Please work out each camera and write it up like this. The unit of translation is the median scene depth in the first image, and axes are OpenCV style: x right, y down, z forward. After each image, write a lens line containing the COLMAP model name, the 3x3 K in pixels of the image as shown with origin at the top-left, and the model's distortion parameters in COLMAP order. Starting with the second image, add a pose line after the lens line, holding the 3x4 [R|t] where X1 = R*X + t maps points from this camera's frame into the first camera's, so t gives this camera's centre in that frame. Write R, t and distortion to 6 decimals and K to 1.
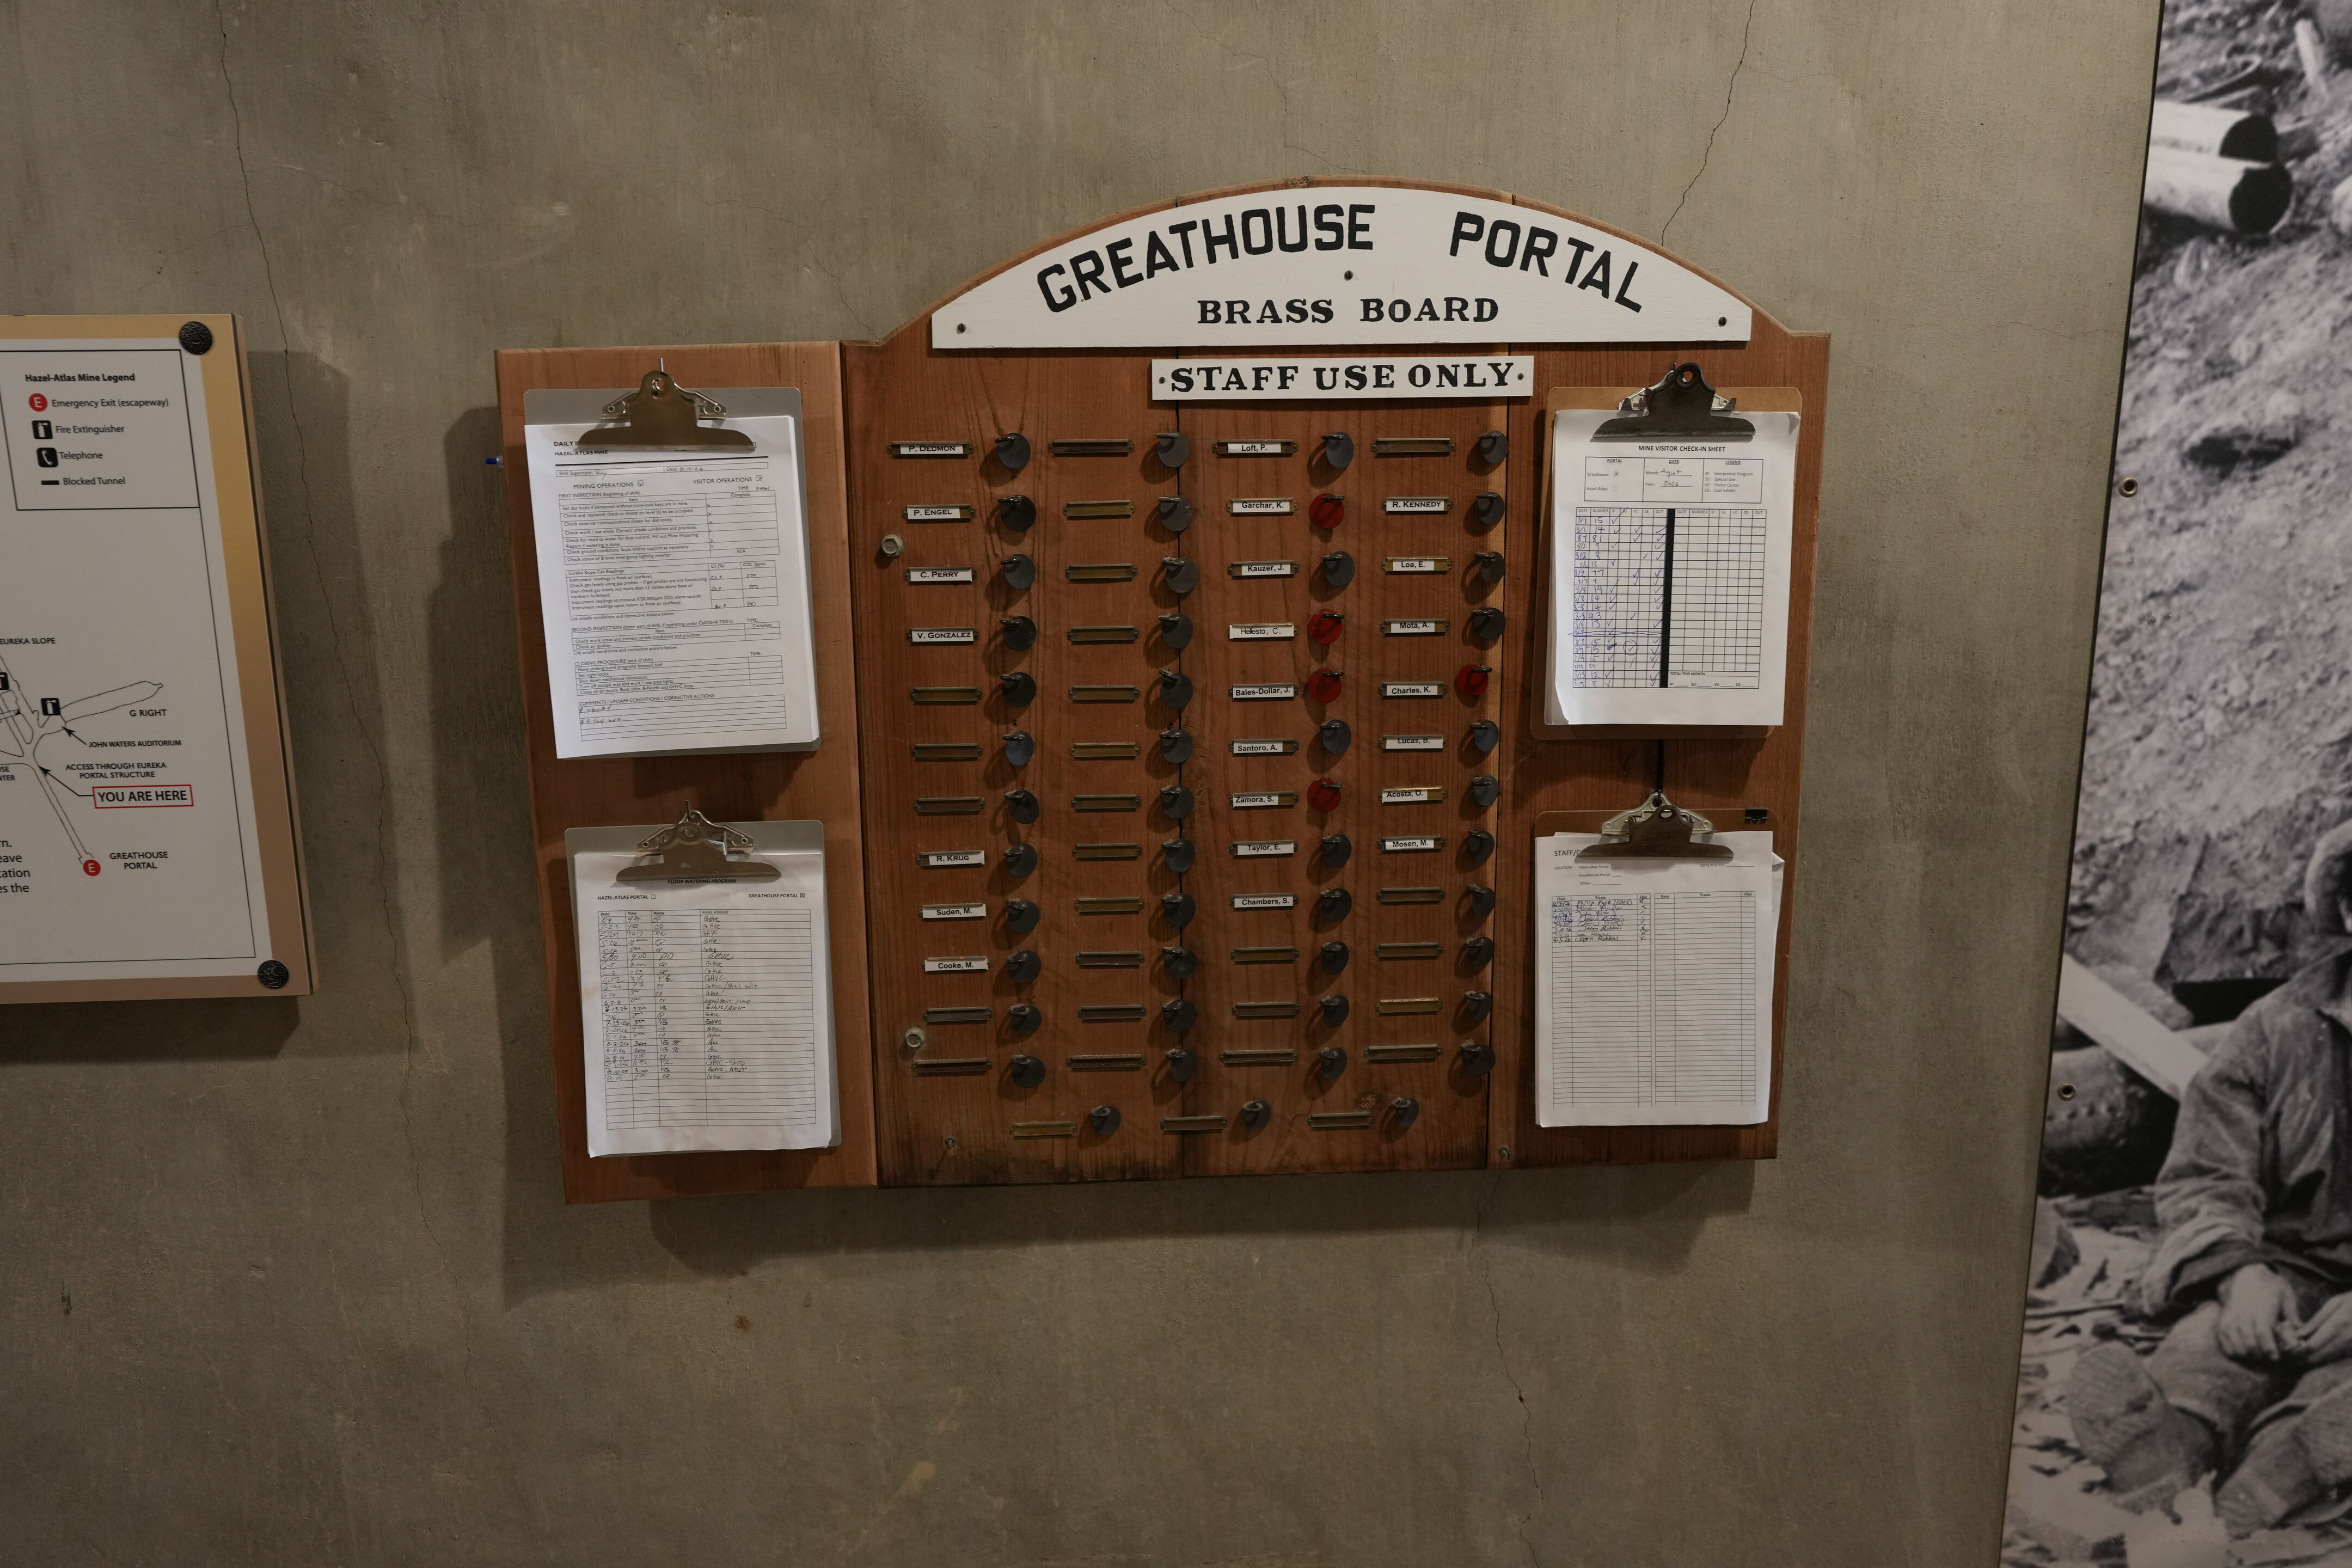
lens RADIAL K [[1570.5, 0, 1183.8], [0, 1570.5, 779.8], [0, 0, 1]] dist [-0.029164, 0.036721]
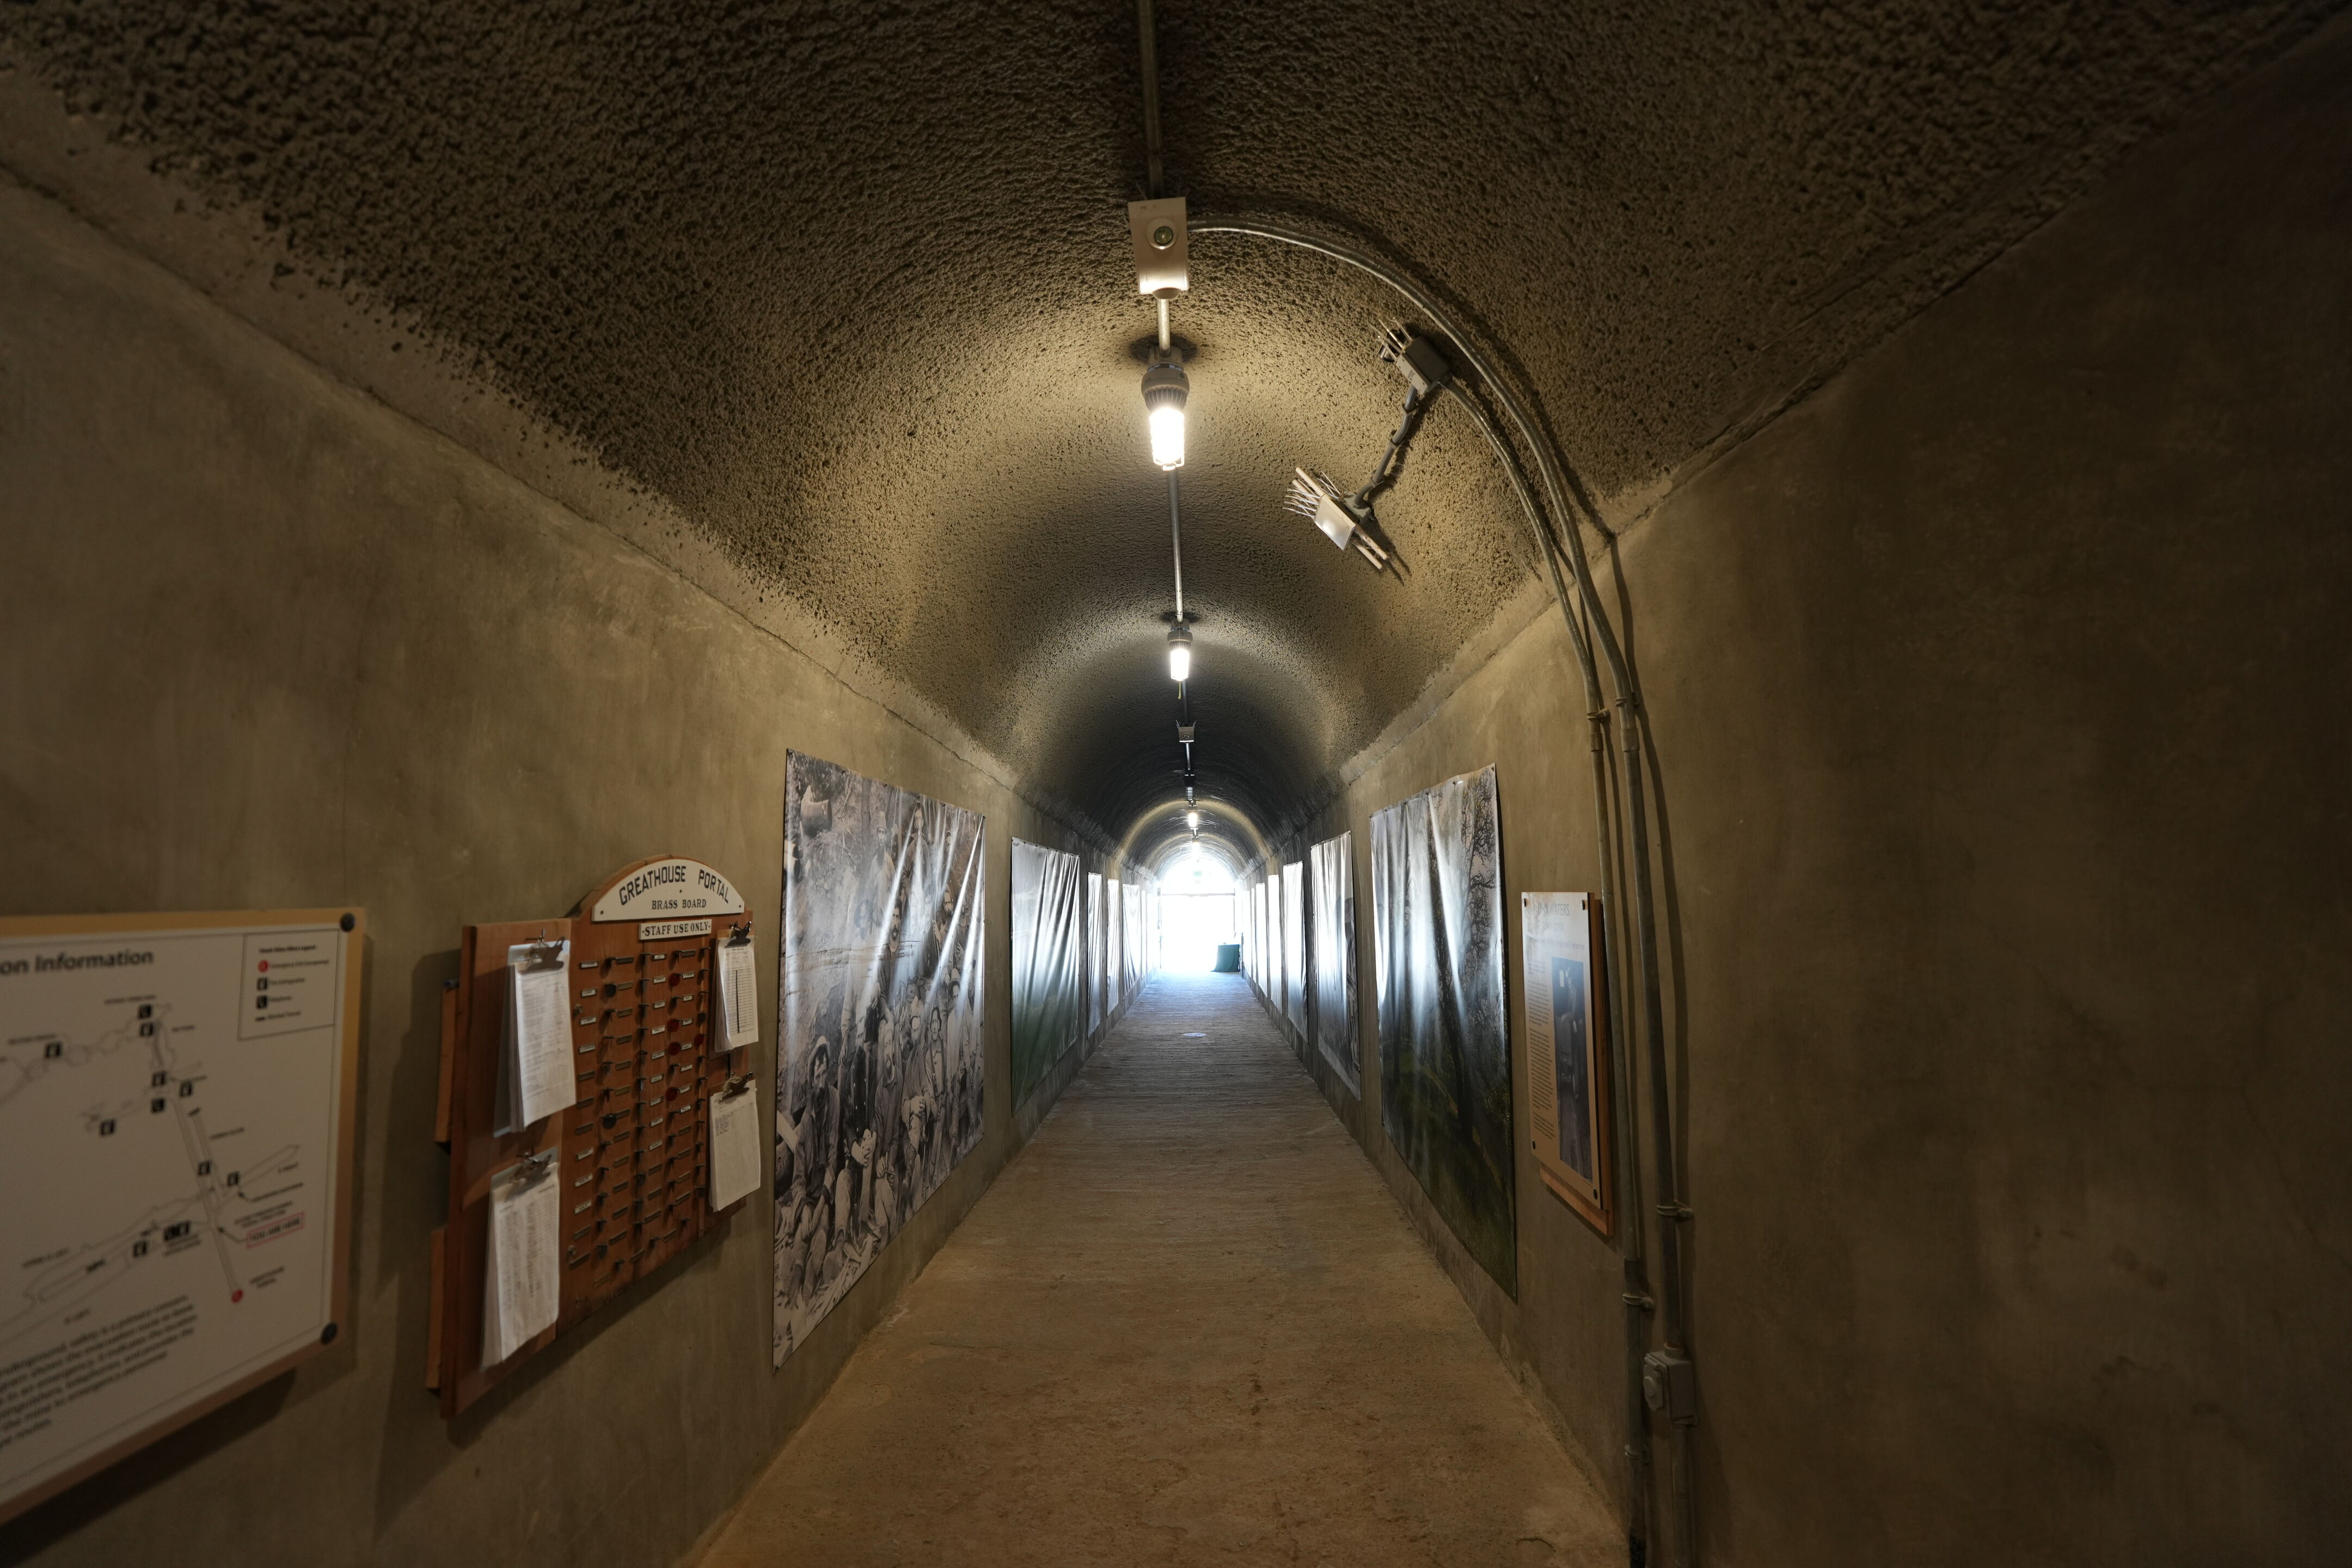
lens RADIAL K [[1083.0, 0, 1179.2], [0, 1083.0, 773.1], [0, 0, 1]] dist [-0.065859, 0.024603]
pose [[0.062792, 0.116754, 0.991174, -1.524391], [0.194285, 0.972704, -0.126886, -0.109950], [-0.978933, 0.200538, 0.038394, 0.048022]]
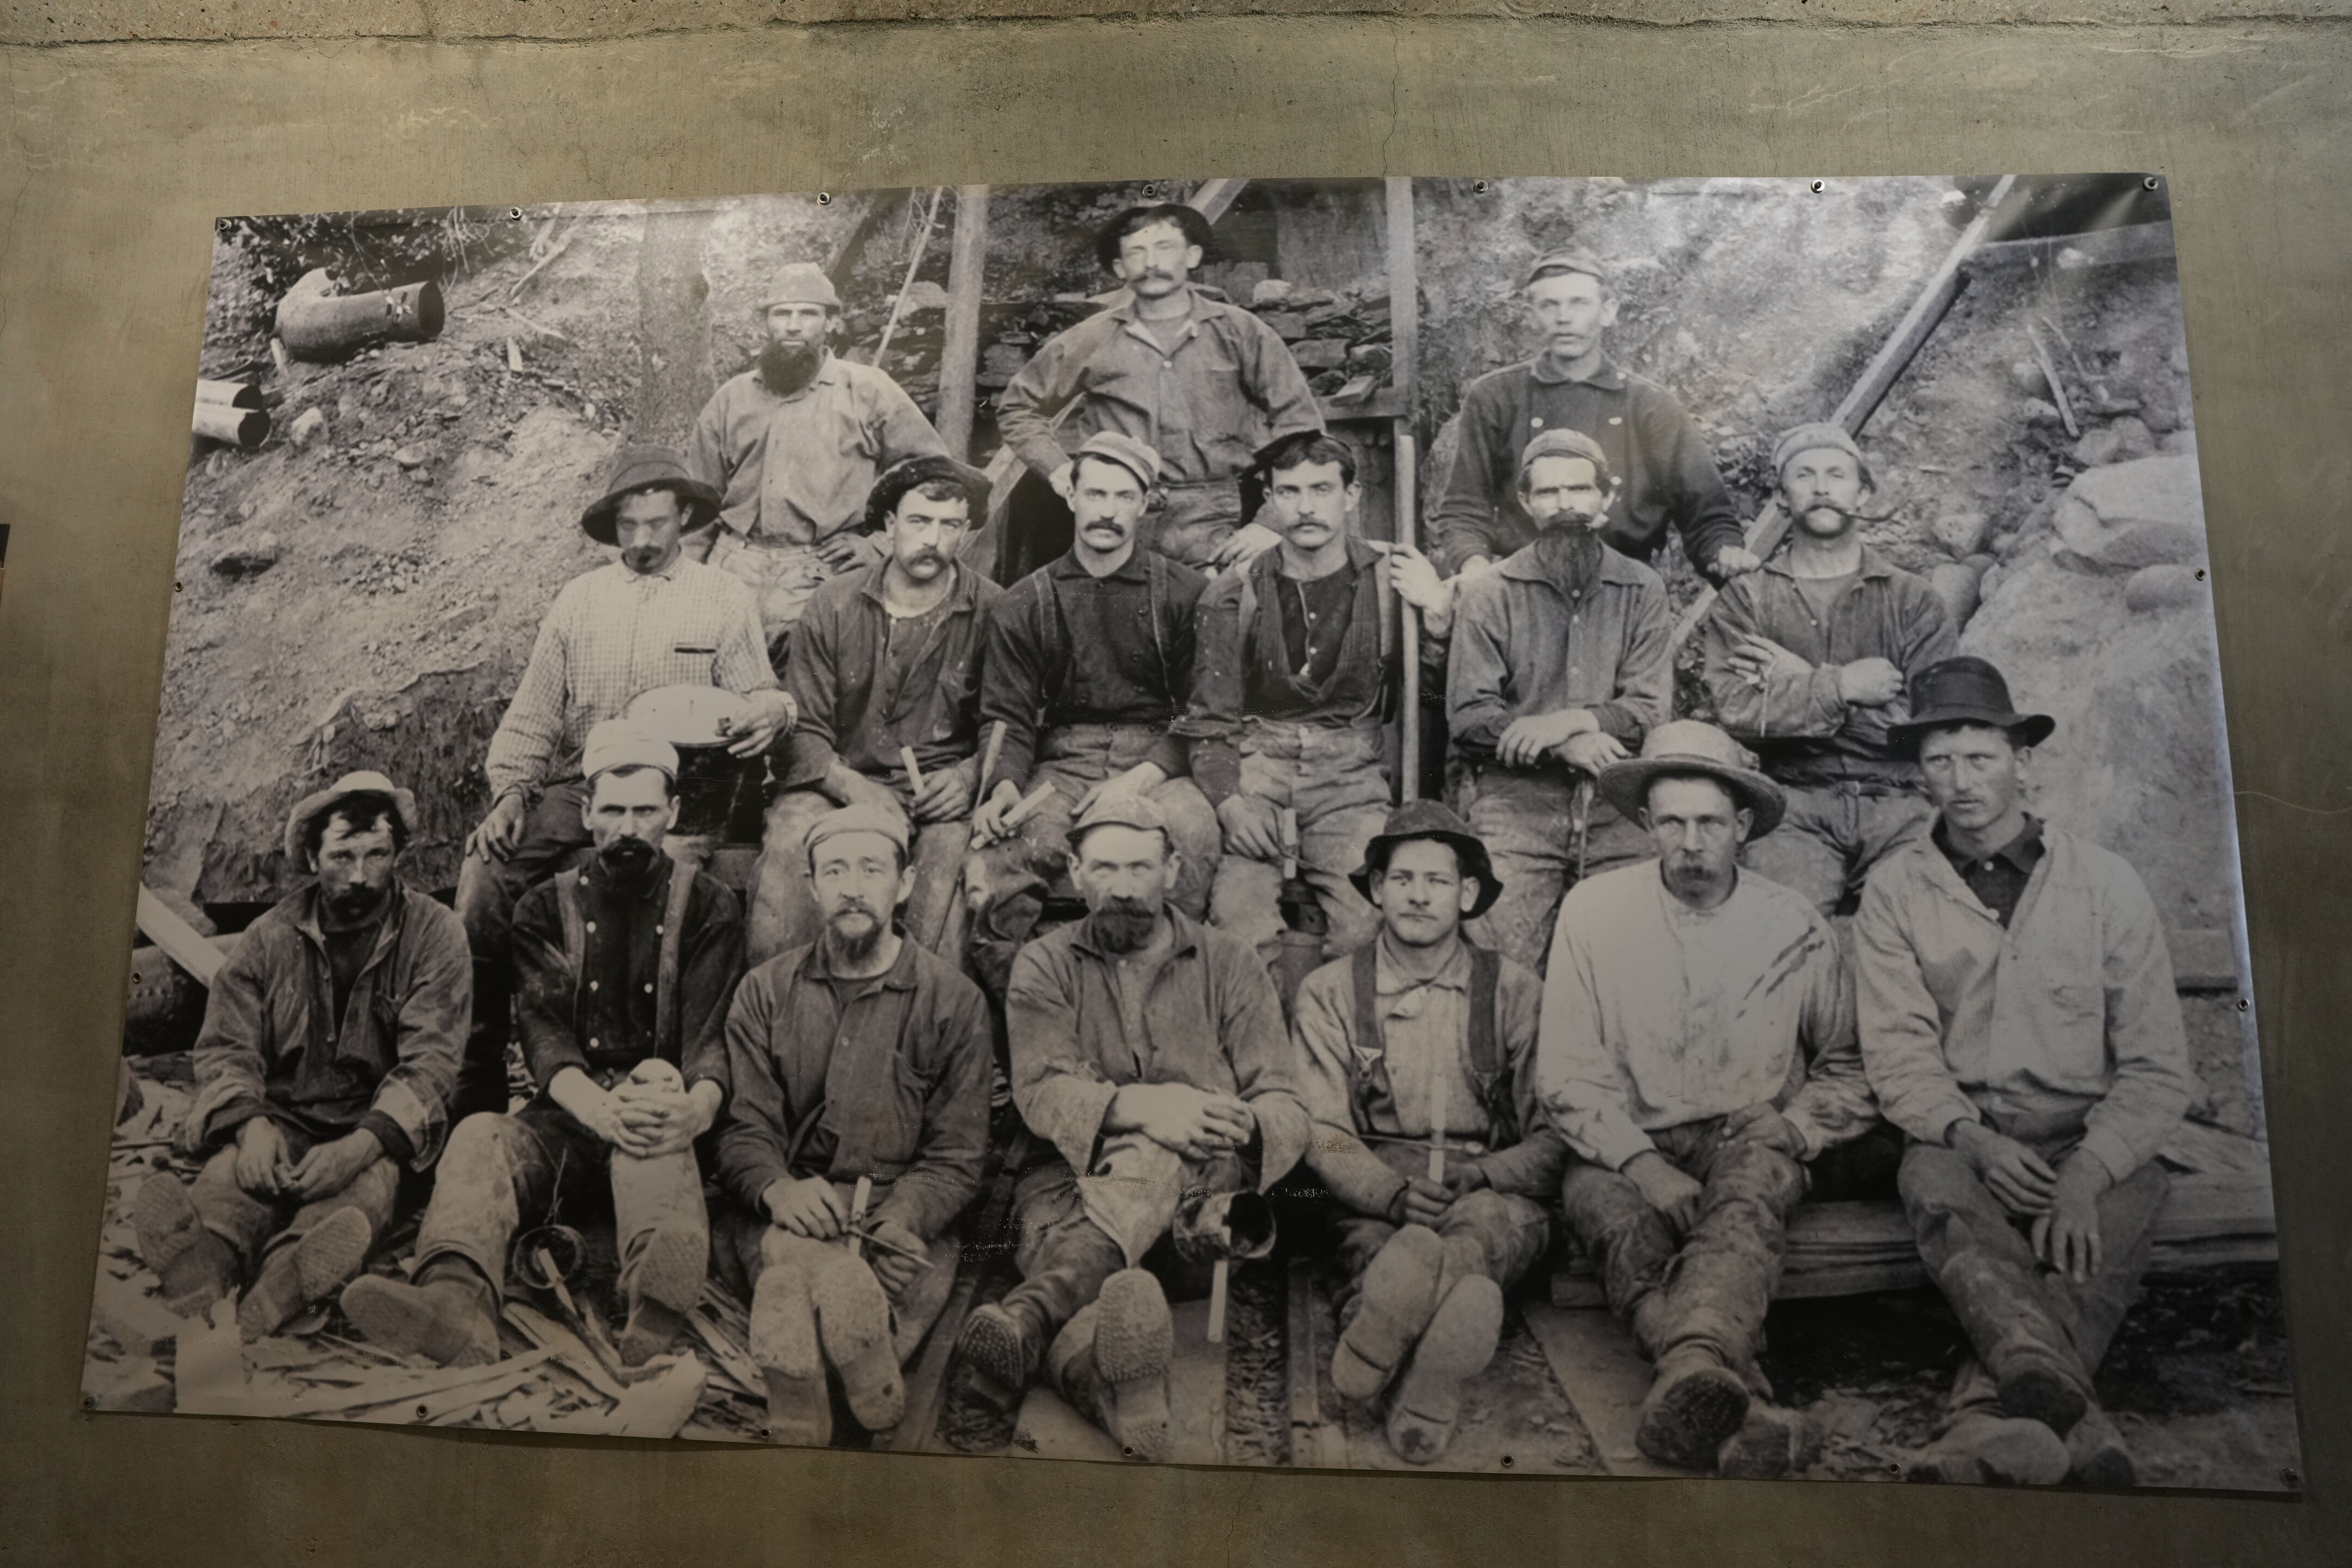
lens RADIAL K [[1083.0, 0, 1179.2], [0, 1083.0, 773.1], [0, 0, 1]] dist [-0.065859, 0.024603]
pose [[0.995190, 0.010372, -0.097409, 1.730845], [-0.038522, 0.955700, -0.291811, 0.277235], [0.090067, 0.294160, 0.951503, 0.099039]]
